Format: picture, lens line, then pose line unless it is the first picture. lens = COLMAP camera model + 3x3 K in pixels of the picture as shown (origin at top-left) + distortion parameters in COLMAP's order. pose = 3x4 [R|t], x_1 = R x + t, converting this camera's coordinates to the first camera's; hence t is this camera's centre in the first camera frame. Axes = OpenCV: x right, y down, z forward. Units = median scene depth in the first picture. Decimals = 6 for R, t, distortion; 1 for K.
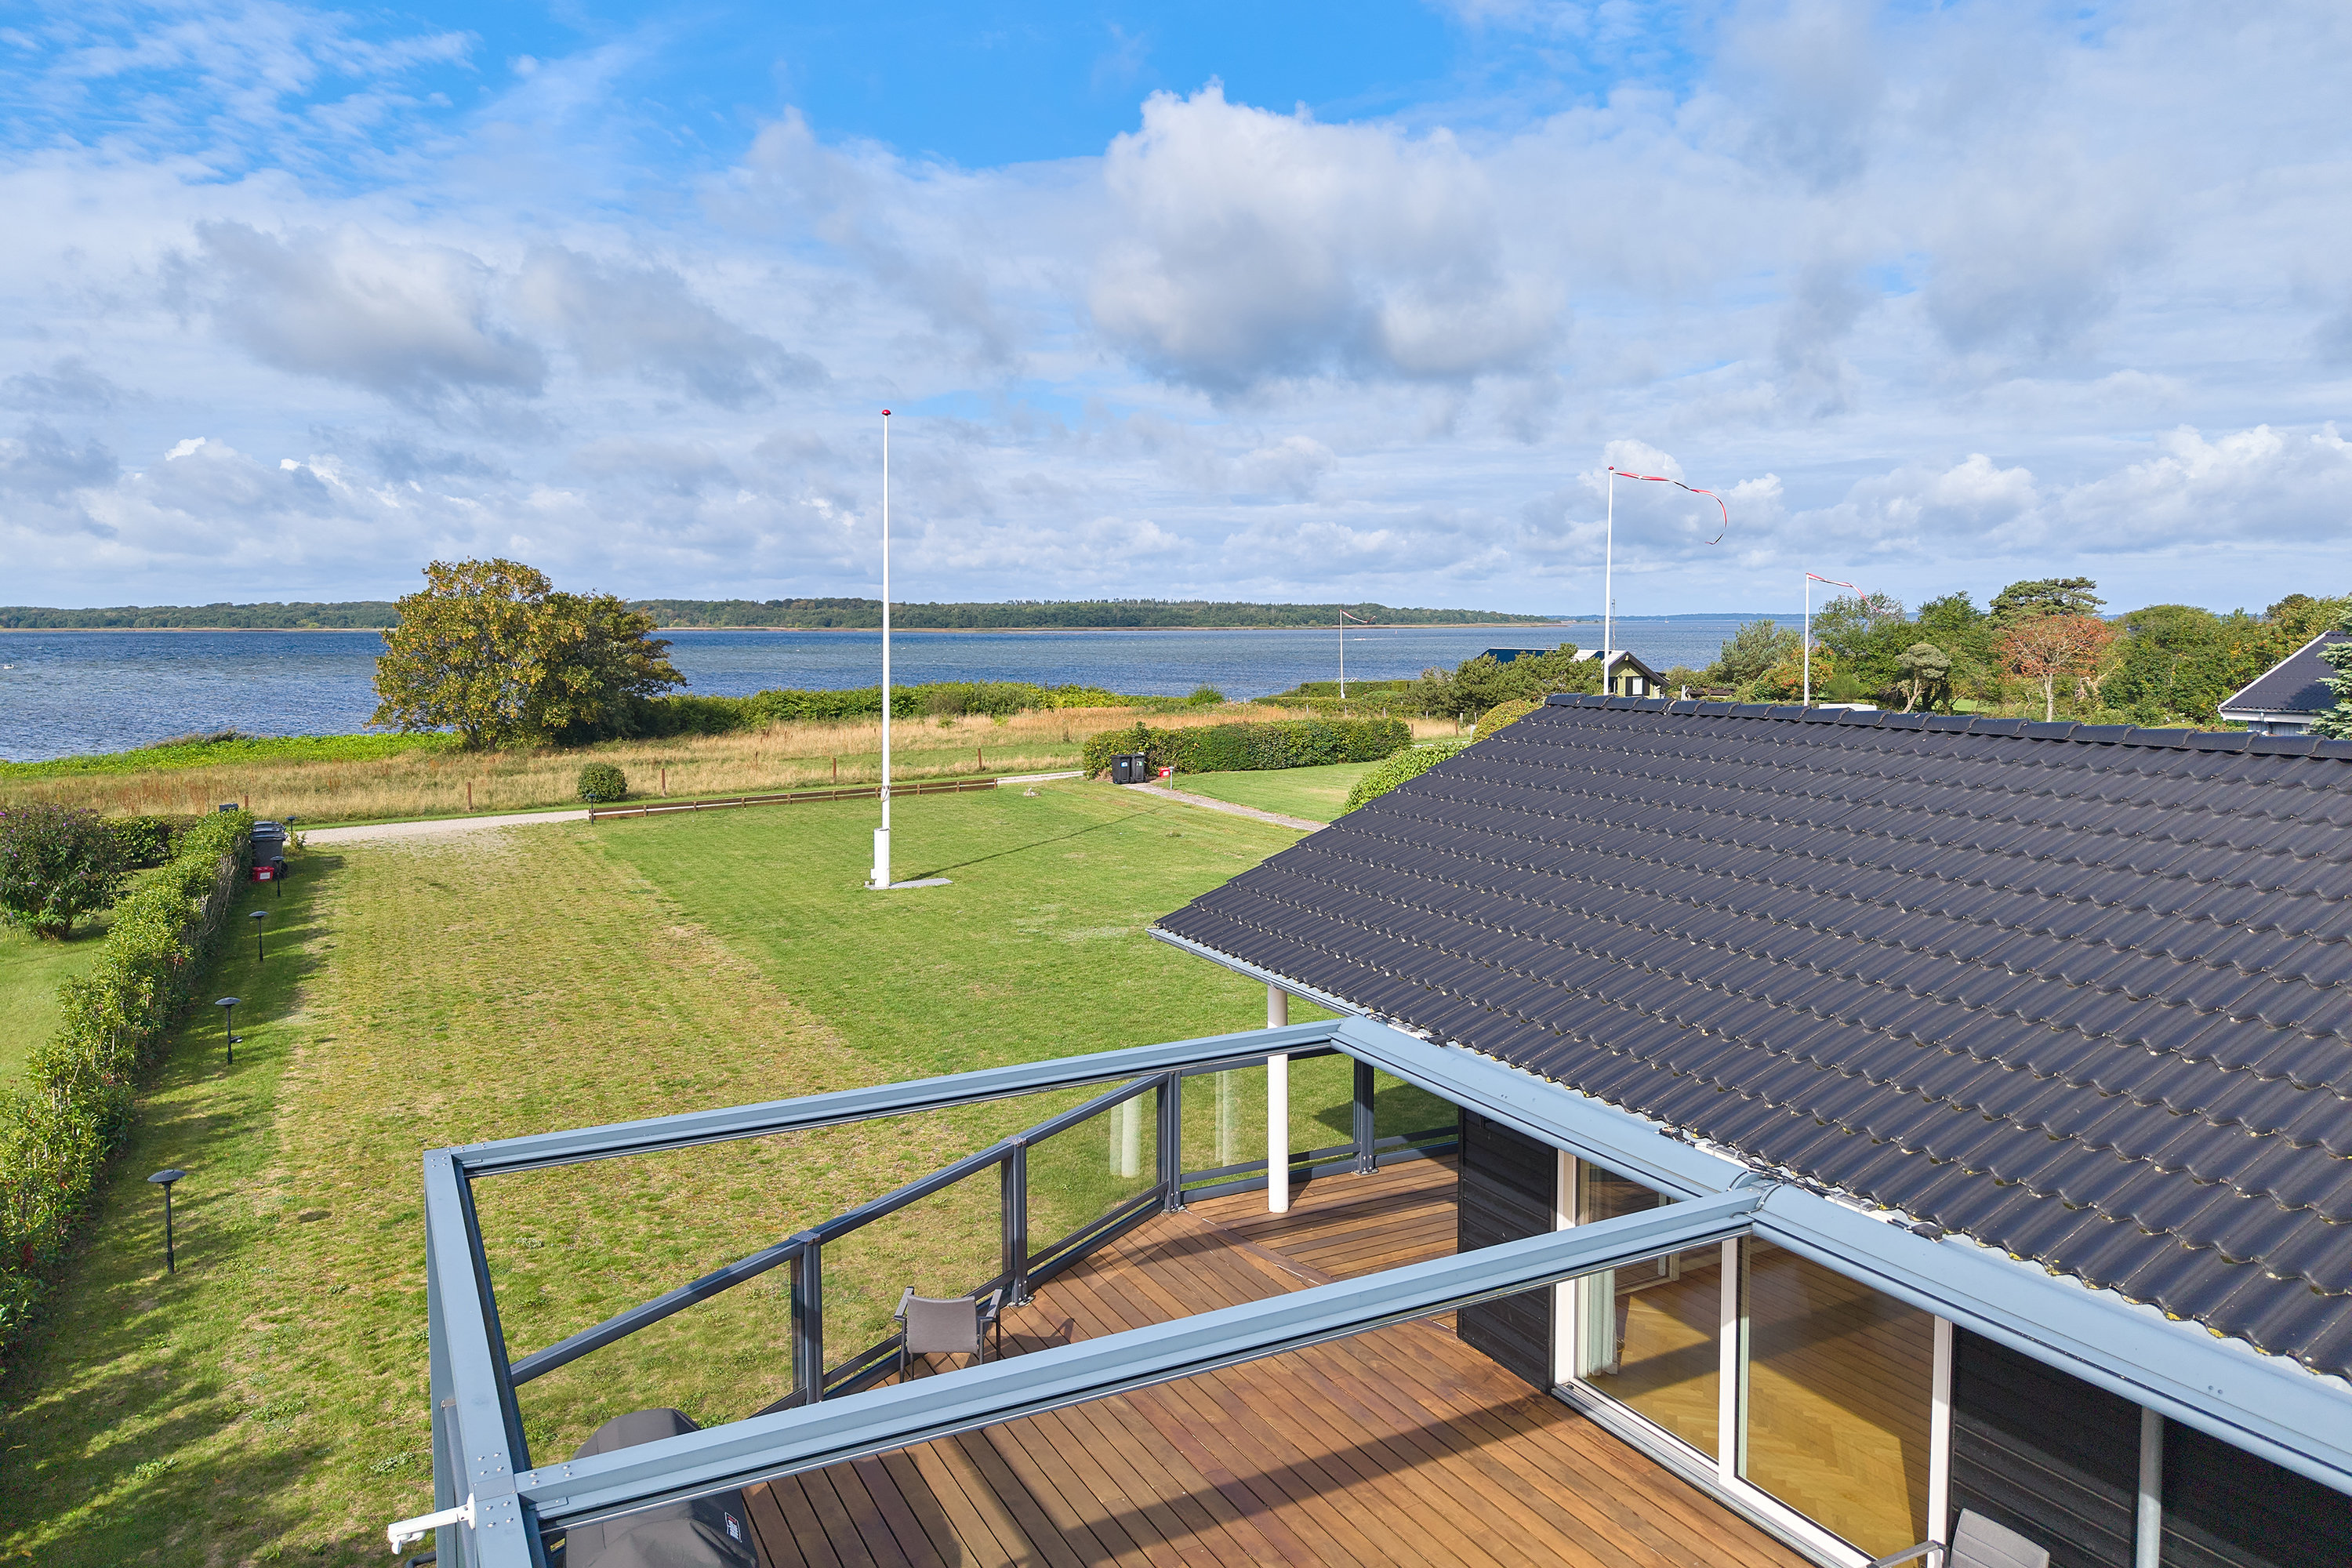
lens RADIAL K [[1574.2, 0, 1169.1], [0, 1574.2, 751.8], [0, 0, 1]] dist [0.052328, -0.059891]
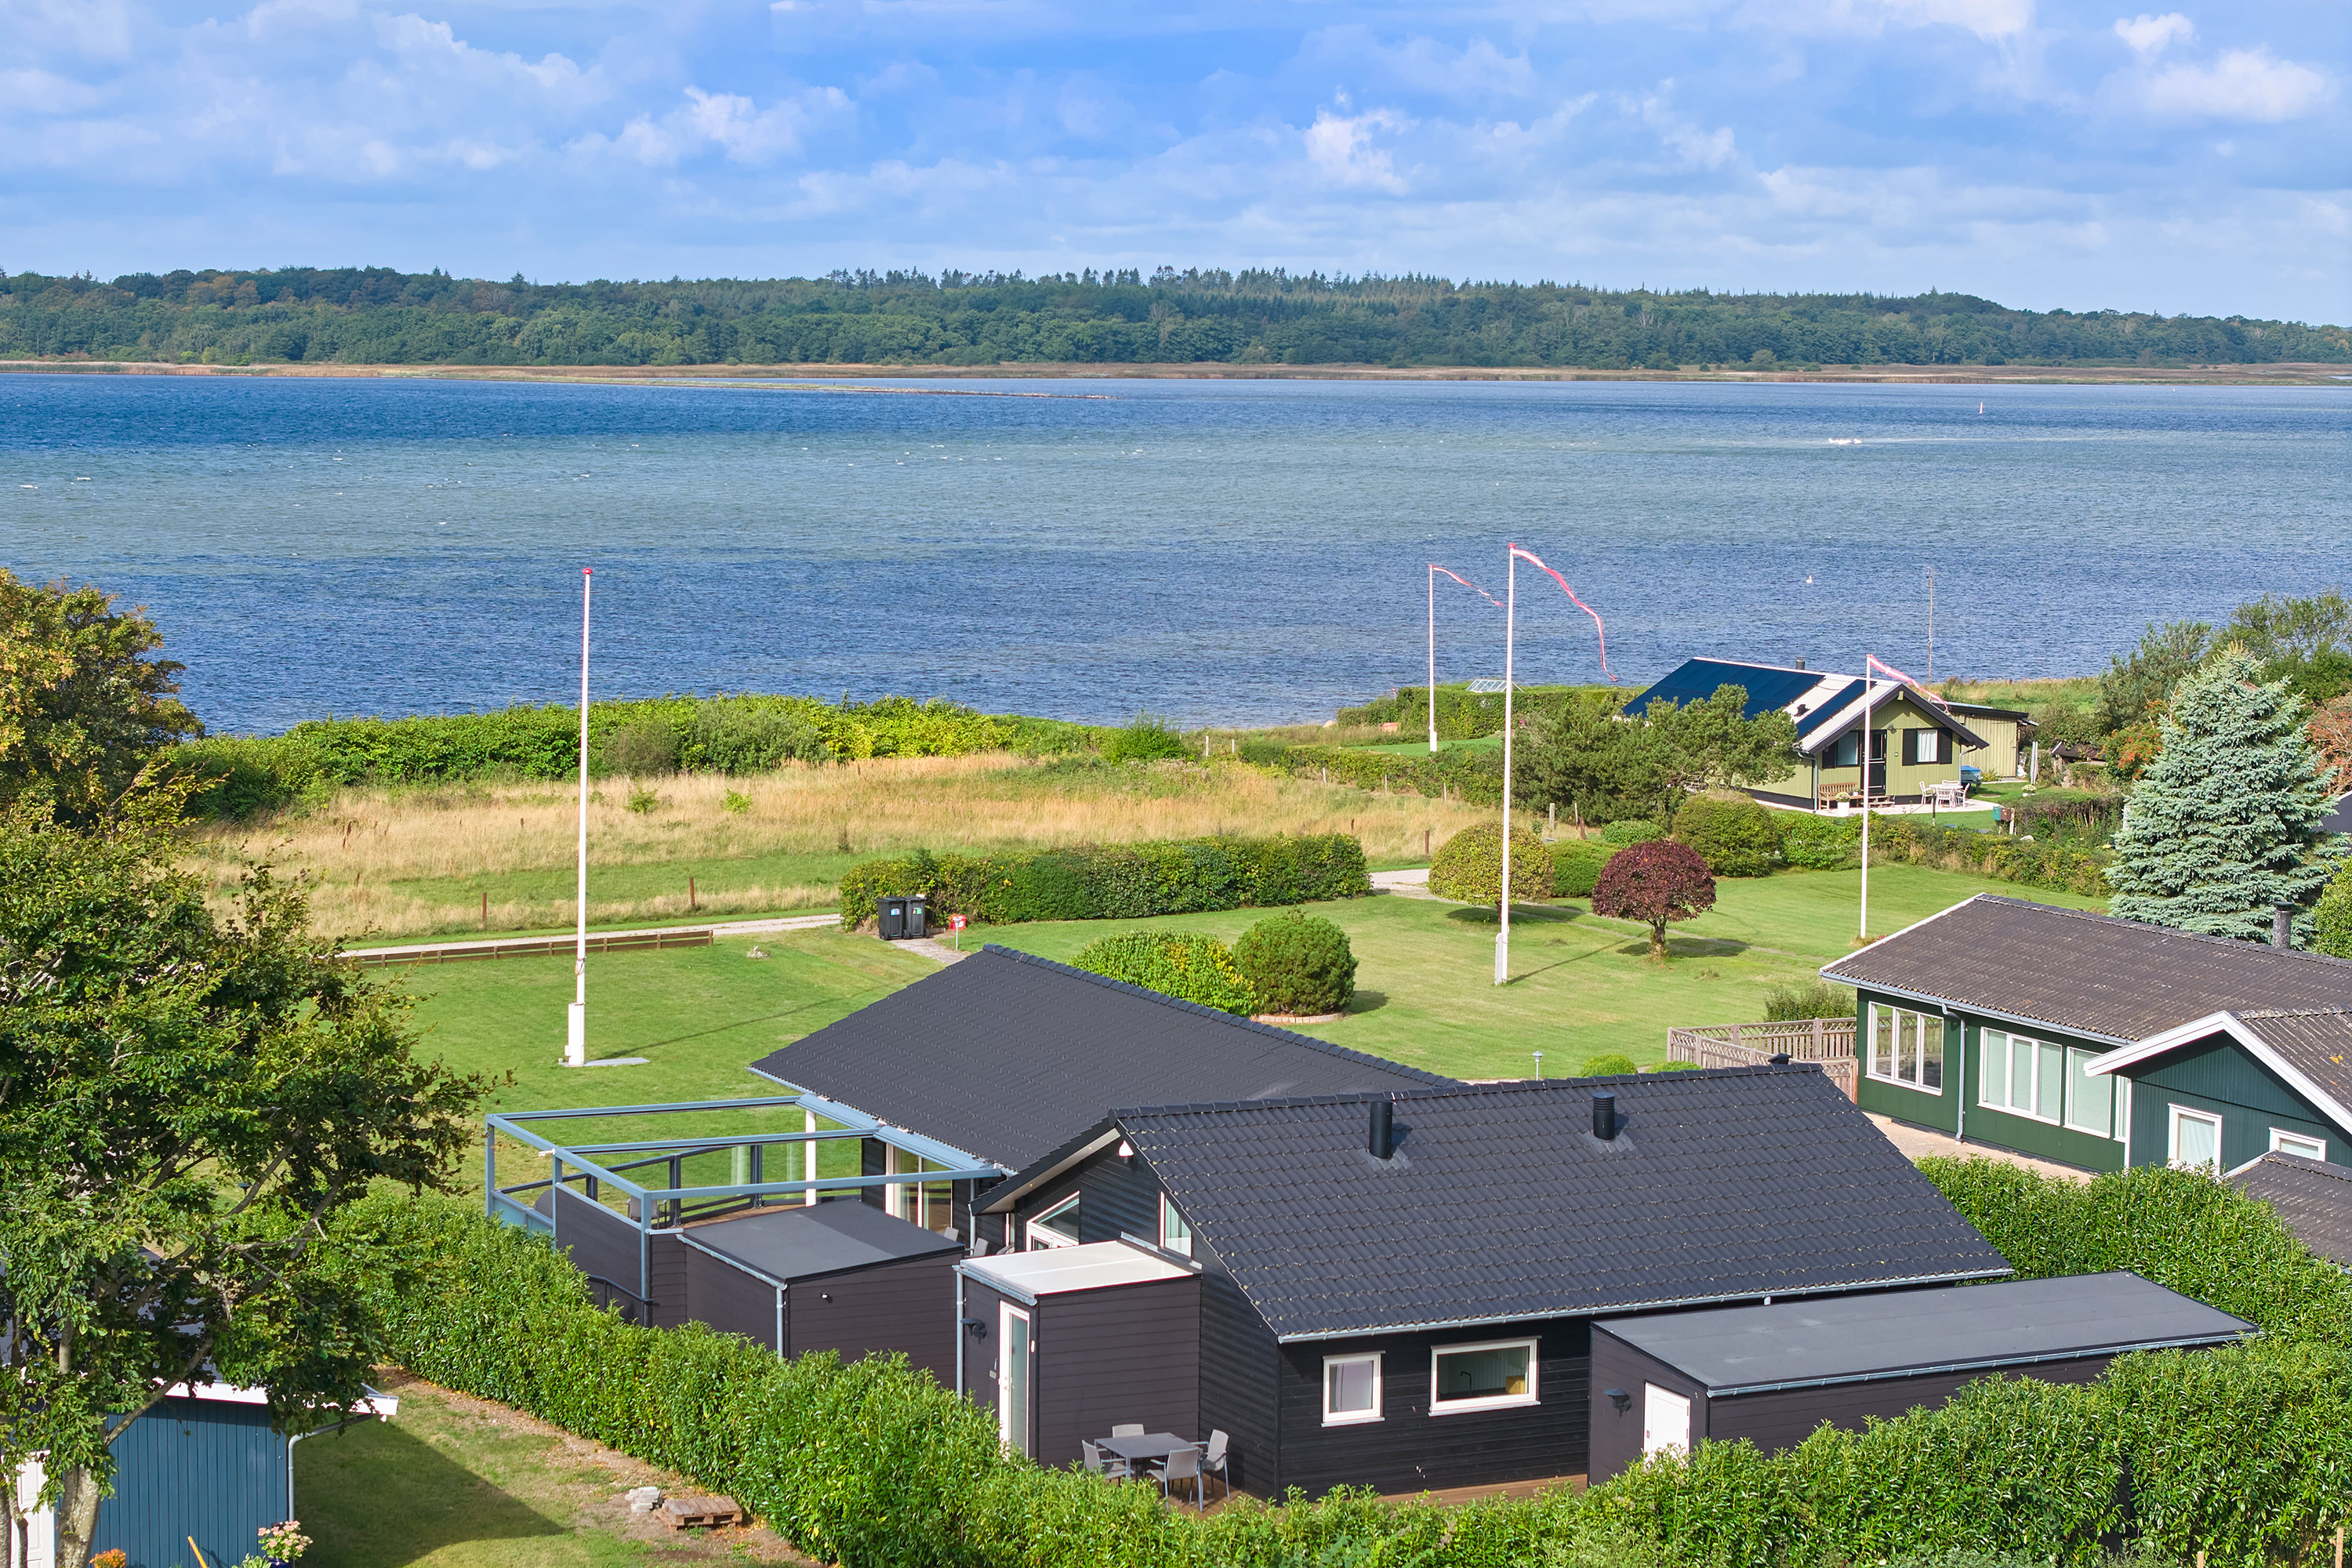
lens RADIAL K [[5000.6, 0, 1176.0], [0, 5000.6, 784.0], [0, 0, 1]] dist [-0.258401, 0.036473]
pose [[0.999344, 0.016015, -0.032482, 0.153235], [-0.015693, 0.999825, 0.010154, -0.066811], [0.032639, -0.009638, 0.999421, -1.110641]]
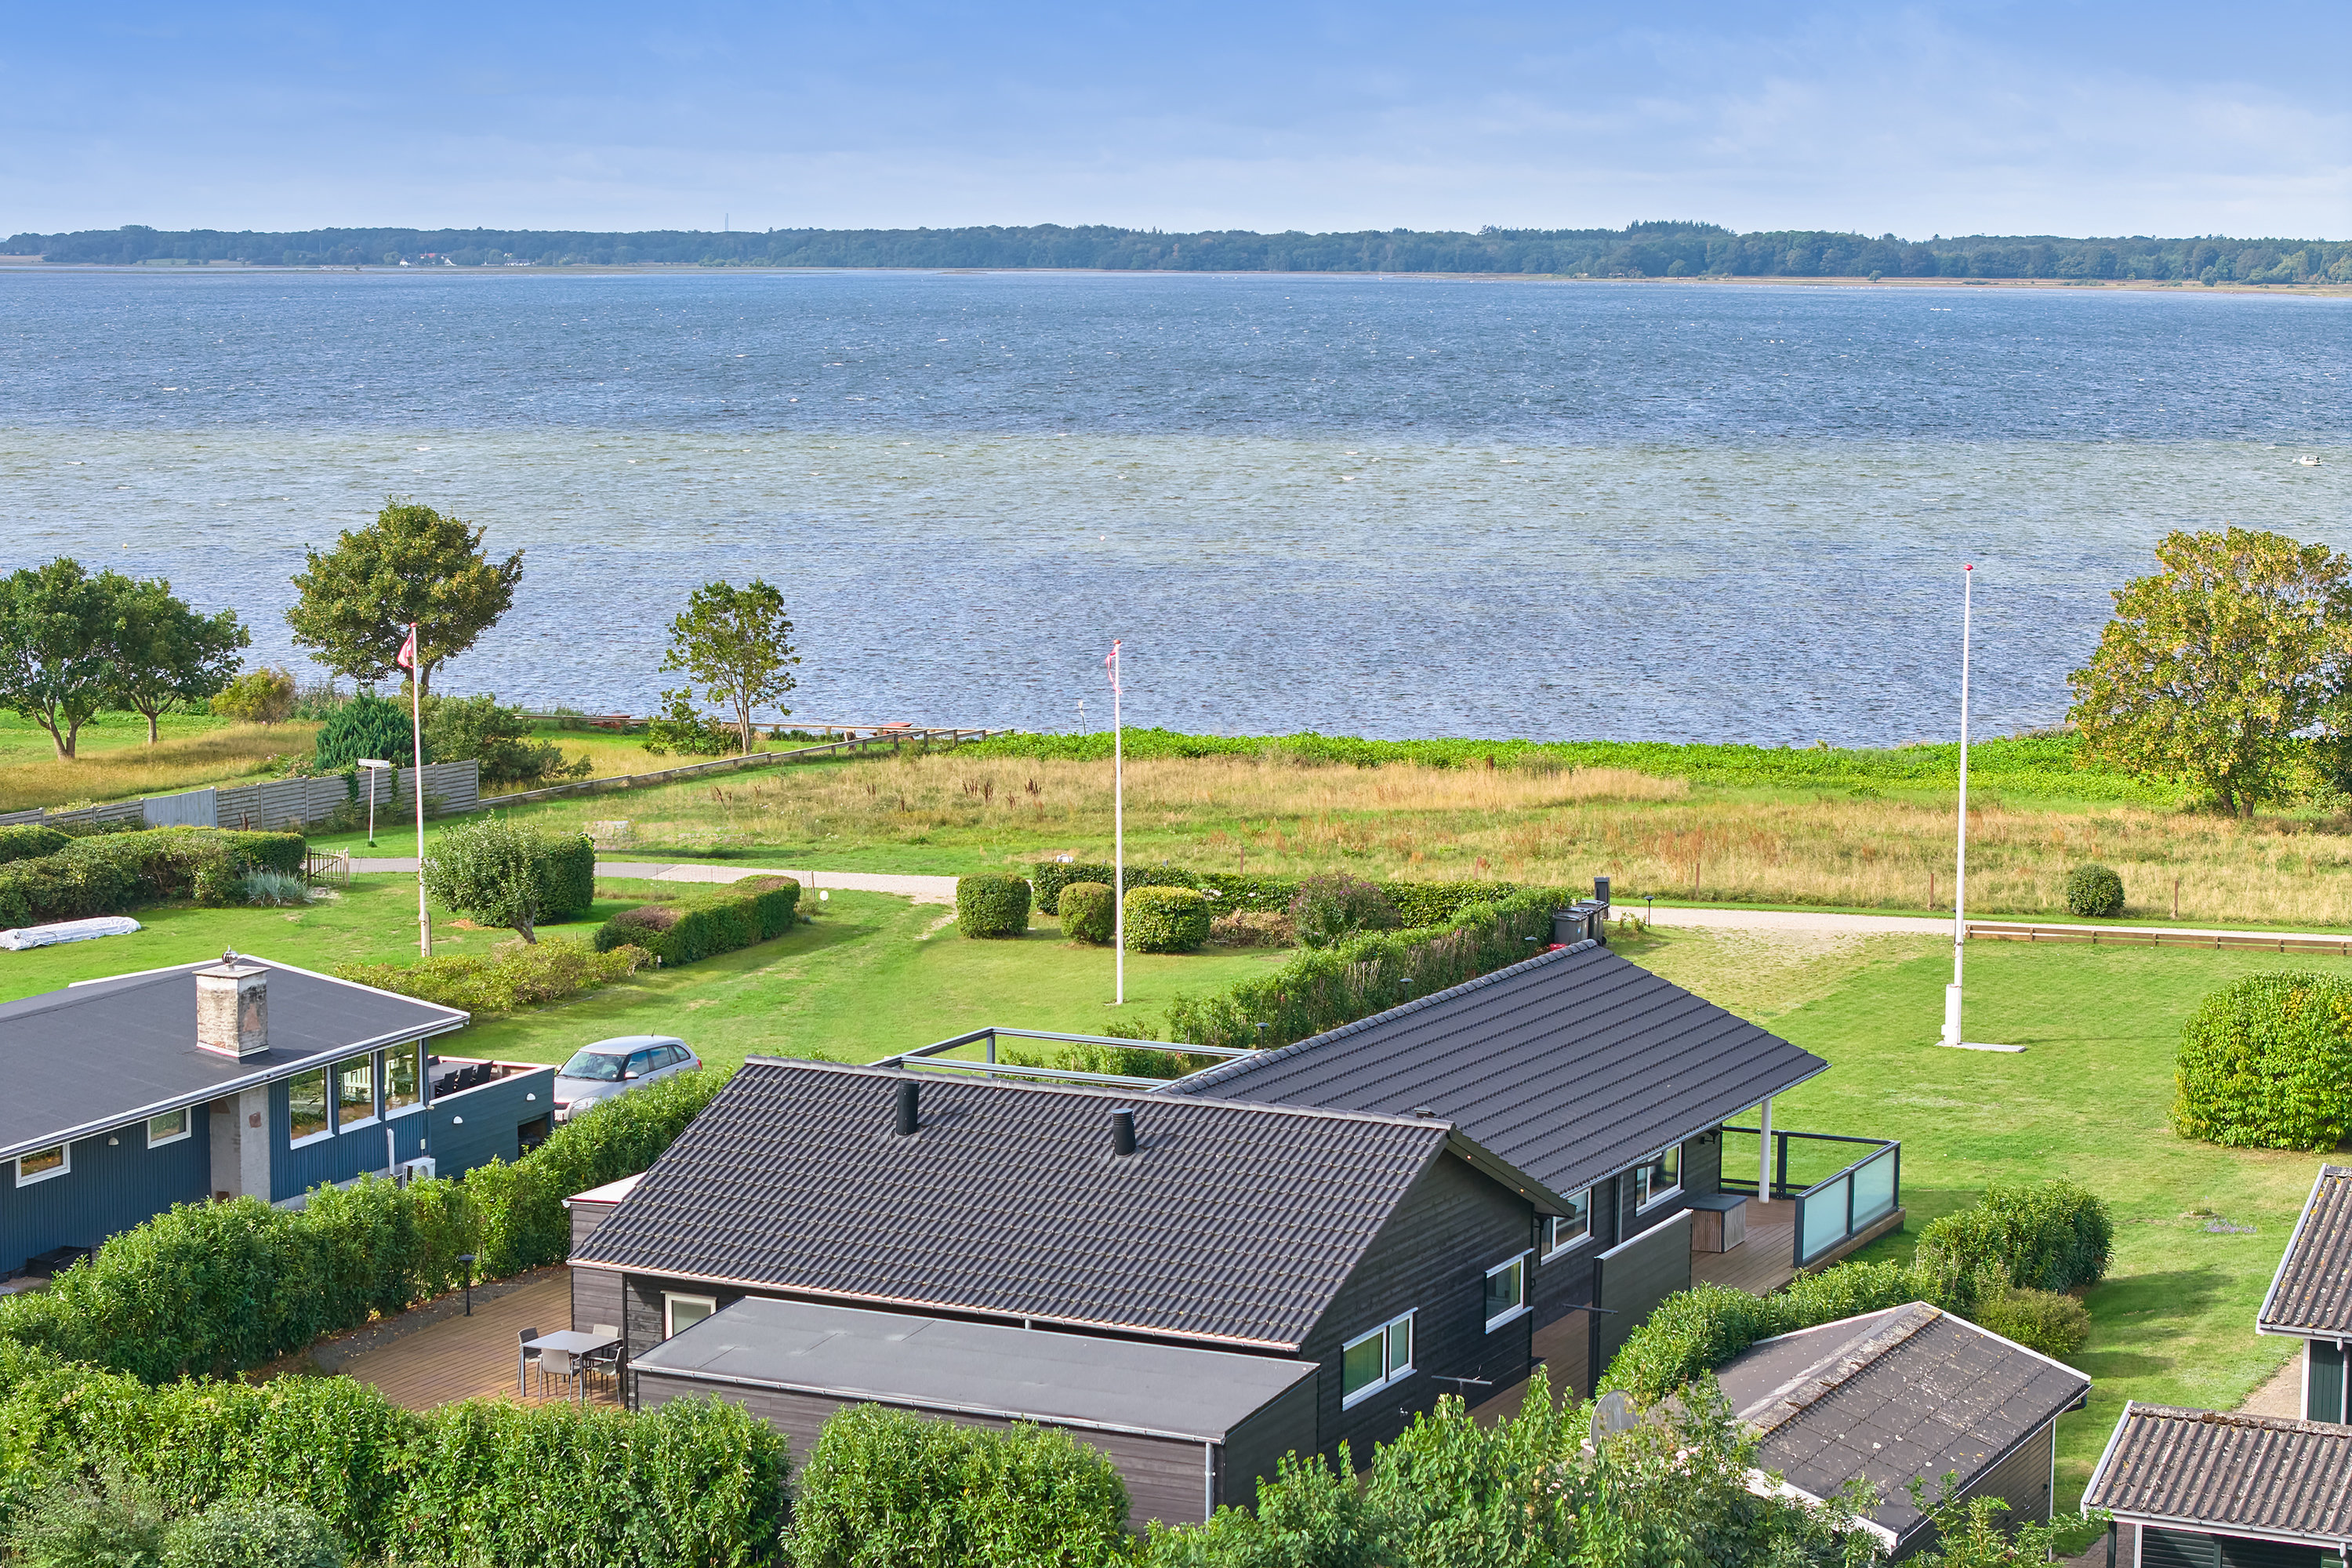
lens RADIAL K [[4799.6, 0, 1237.1], [0, 4799.6, 786.2], [0, 0, 1]] dist [-0.357461, 2.591549]
pose [[0.608939, 0.101083, -0.786750, 1.051019], [-0.078553, 0.994656, 0.066995, -0.134006], [0.789318, 0.021005, 0.613625, -0.658198]]
